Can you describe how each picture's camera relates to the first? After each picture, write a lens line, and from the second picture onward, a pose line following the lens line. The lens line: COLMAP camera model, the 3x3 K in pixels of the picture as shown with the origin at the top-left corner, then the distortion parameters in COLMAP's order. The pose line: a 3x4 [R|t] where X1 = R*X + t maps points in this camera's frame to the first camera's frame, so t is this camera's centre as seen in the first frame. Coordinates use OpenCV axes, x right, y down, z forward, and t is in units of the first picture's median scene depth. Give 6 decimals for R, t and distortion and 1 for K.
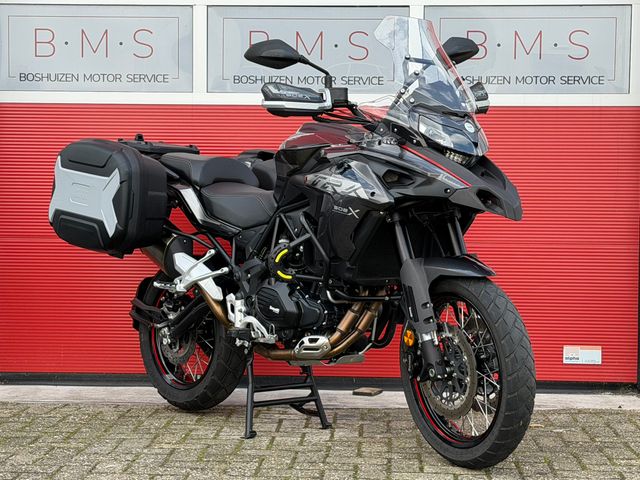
lens RADIAL K [[1389.7, 0, 325.9], [0, 1389.7, 241.5], [0, 0, 1]] dist [0.097394, 0.533901]
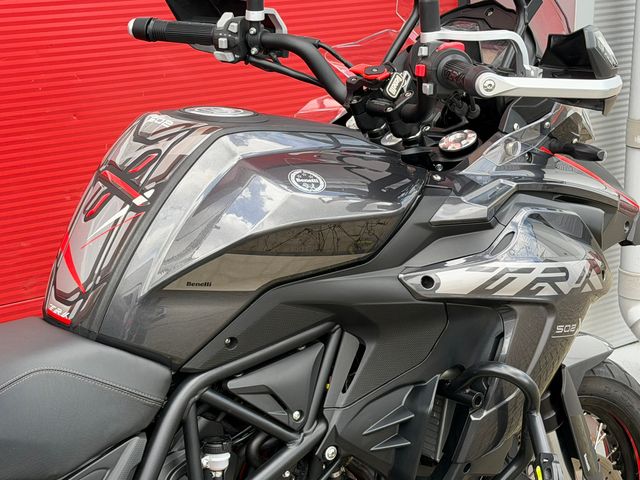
lens RADIAL K [[1408.6, 0, 328.4], [0, 1408.6, 241.2], [0, 0, 1]] dist [0.100223, 0.428537]
pose [[0.050526, -0.283761, 0.957563, -0.371244], [0.024100, 0.958855, 0.282873, -0.160151], [-0.998432, 0.008785, 0.055286, 0.954109]]
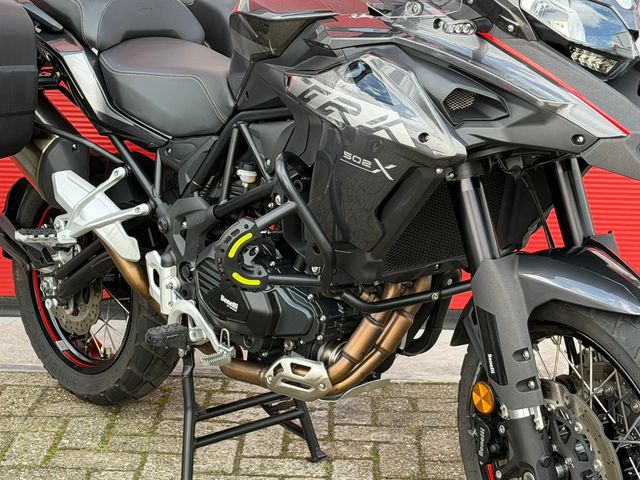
lens RADIAL K [[1423.5, 0, 320.0], [0, 1423.5, 240.0], [0, 0, 1]] dist [0.123339, 0.249871]
pose [[0.999845, 0.005698, 0.016672, -0.010311], [-0.009111, 0.977138, 0.212412, -0.095062], [-0.015080, -0.212531, 0.977038, 0.443793]]
